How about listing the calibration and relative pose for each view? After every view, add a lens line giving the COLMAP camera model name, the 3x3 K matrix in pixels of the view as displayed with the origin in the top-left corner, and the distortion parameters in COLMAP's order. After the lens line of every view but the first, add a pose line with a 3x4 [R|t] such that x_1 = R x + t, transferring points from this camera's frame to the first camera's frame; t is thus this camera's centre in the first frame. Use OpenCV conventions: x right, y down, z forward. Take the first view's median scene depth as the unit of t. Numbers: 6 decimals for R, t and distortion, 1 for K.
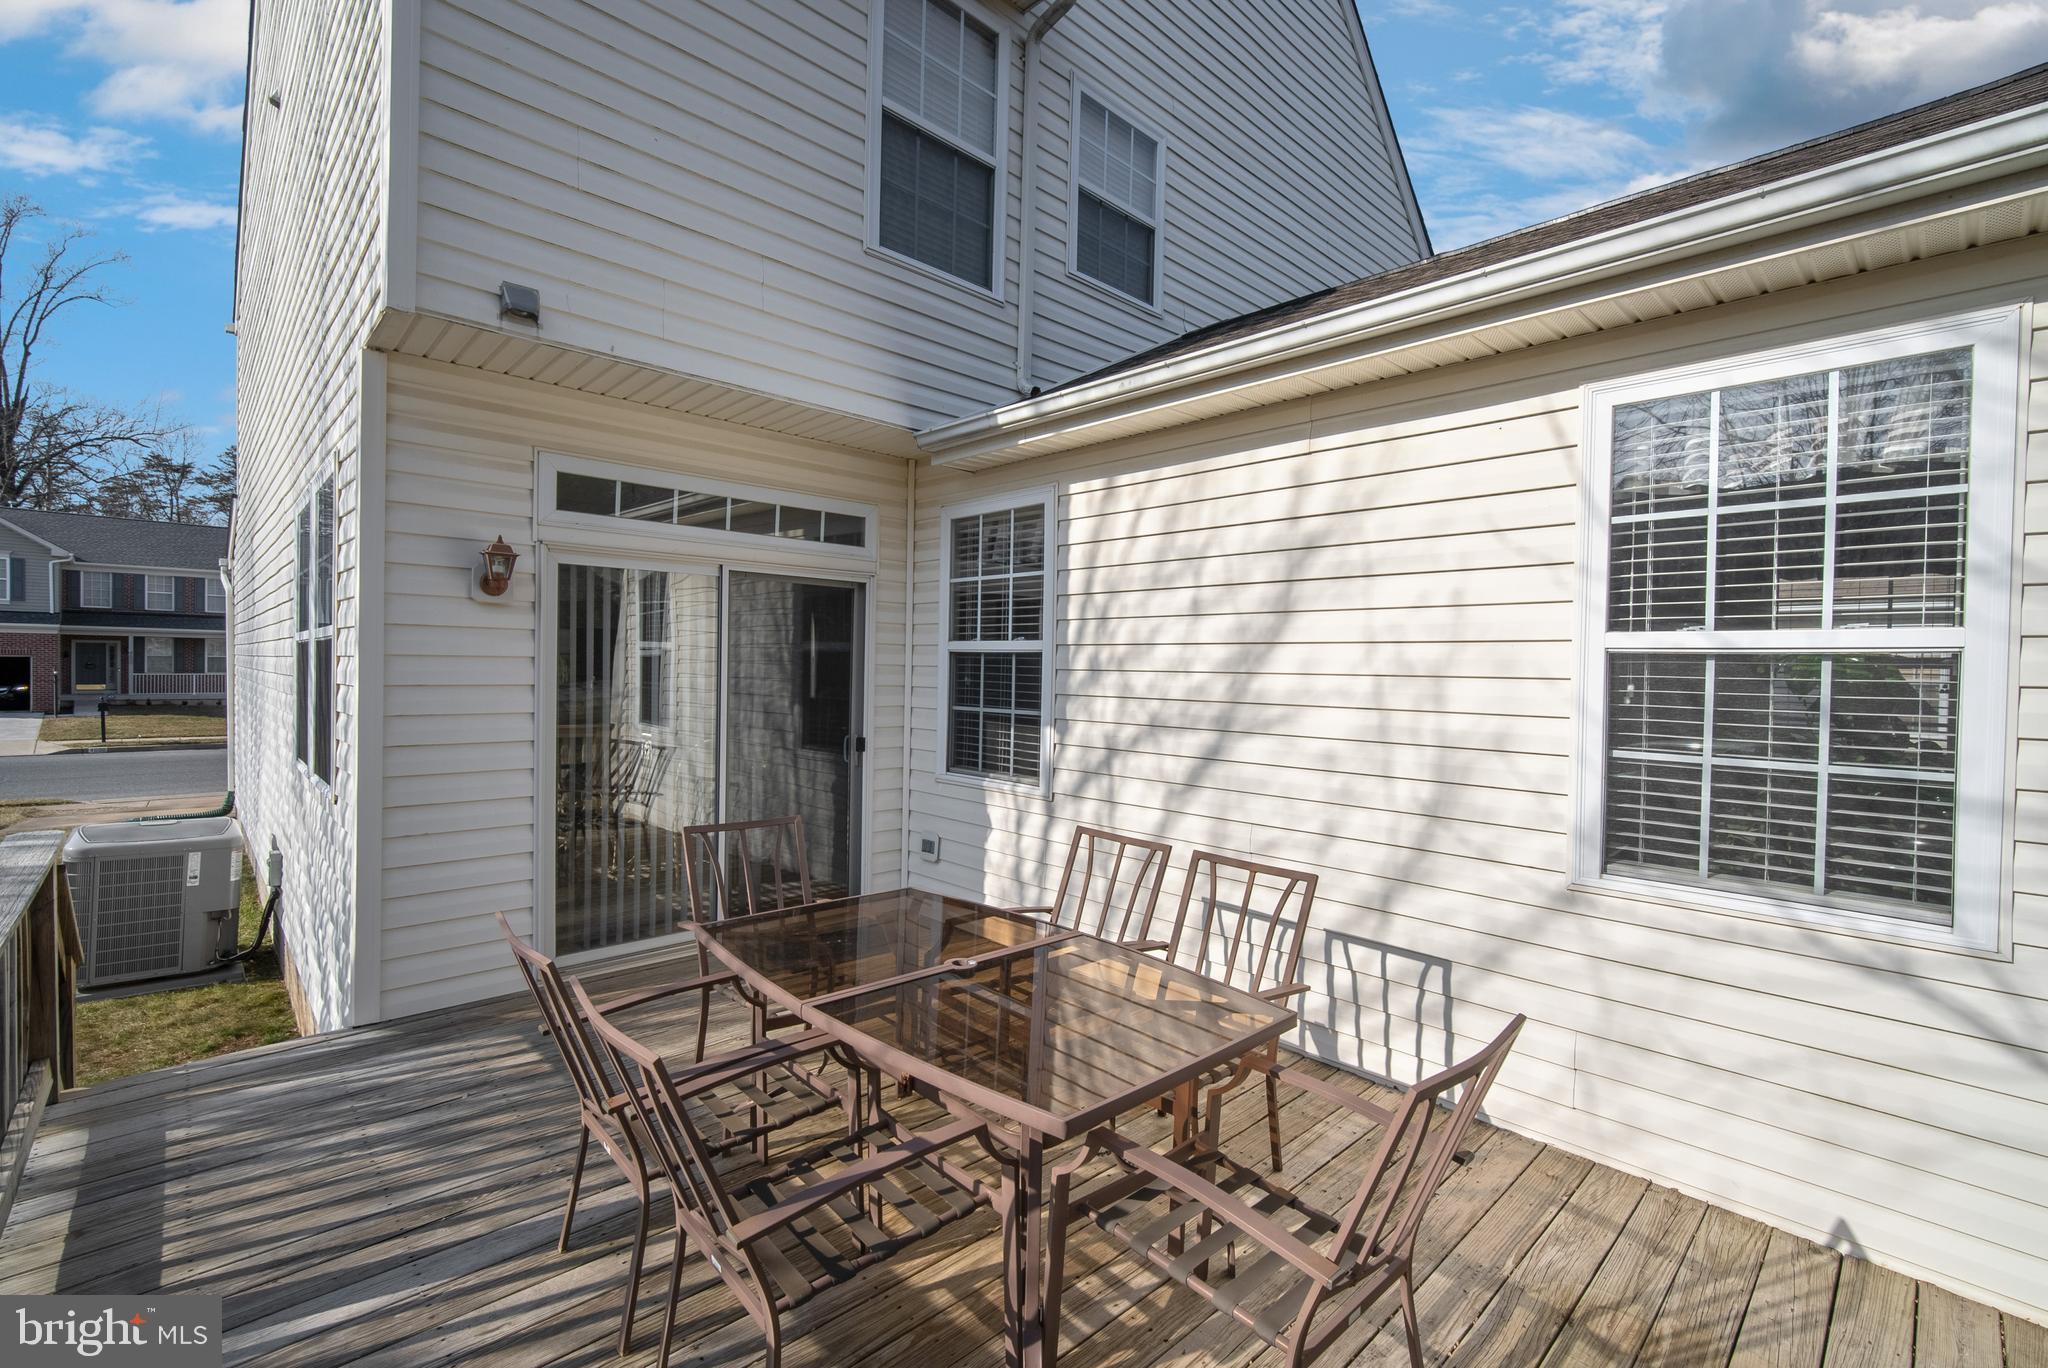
lens RADIAL K [[898.0, 0, 1027.8], [0, 898.0, 674.1], [0, 0, 1]] dist [-0.000583, 0.000043]
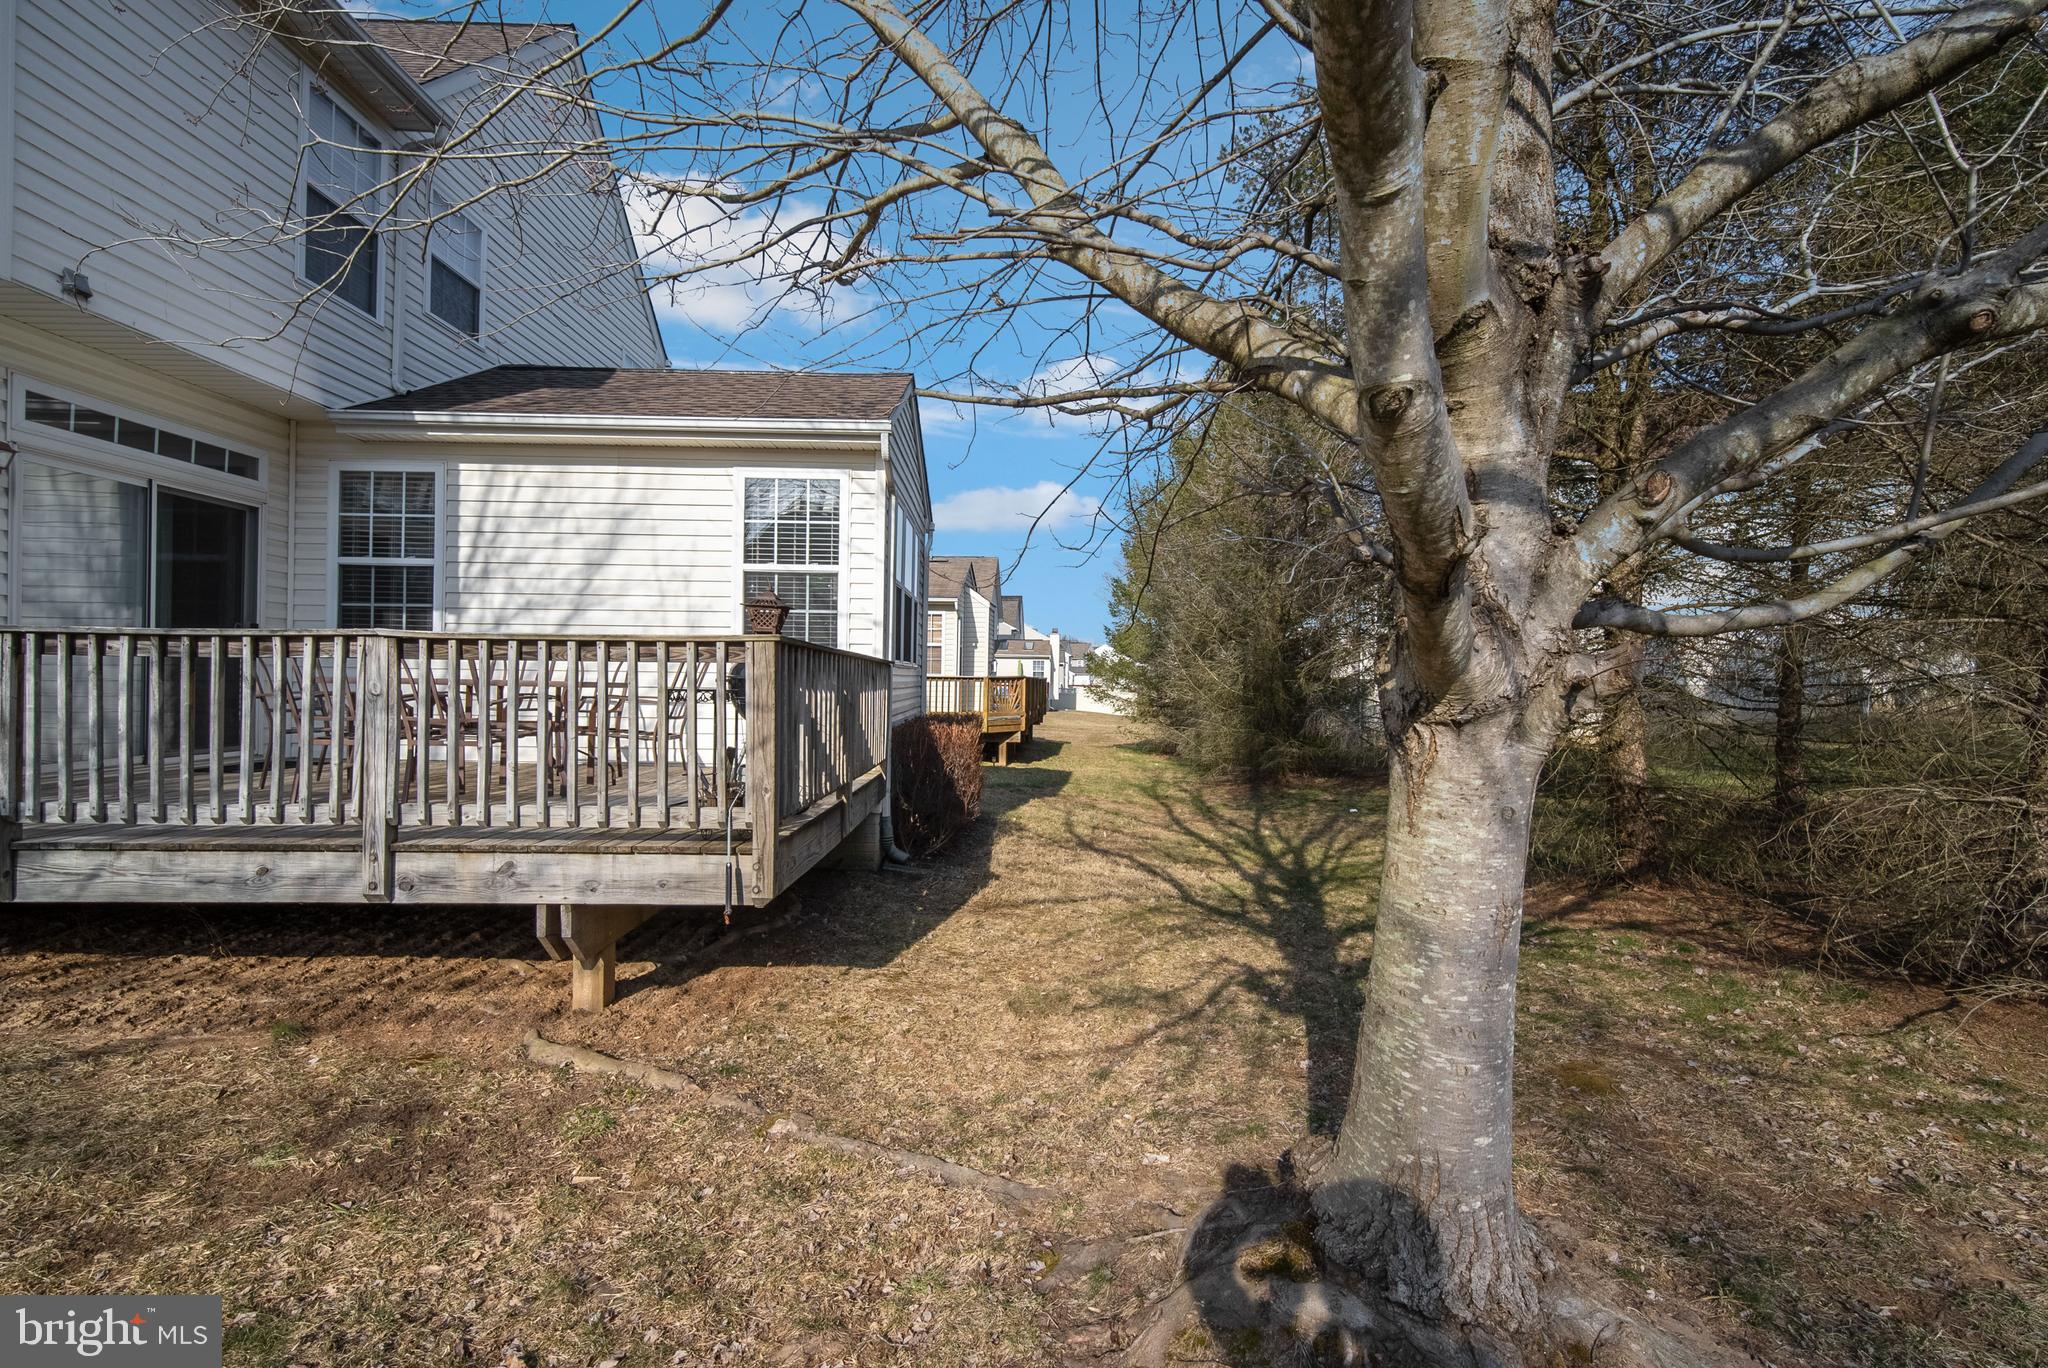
lens RADIAL K [[898.0, 0, 1027.8], [0, 898.0, 674.1], [0, 0, 1]] dist [-0.000583, 0.000043]
pose [[0.675451, -0.001454, 0.737403, -0.505896], [0.002507, 0.999997, -0.000325, 0.192159], [-0.737400, 0.002069, 0.675453, -0.957770]]
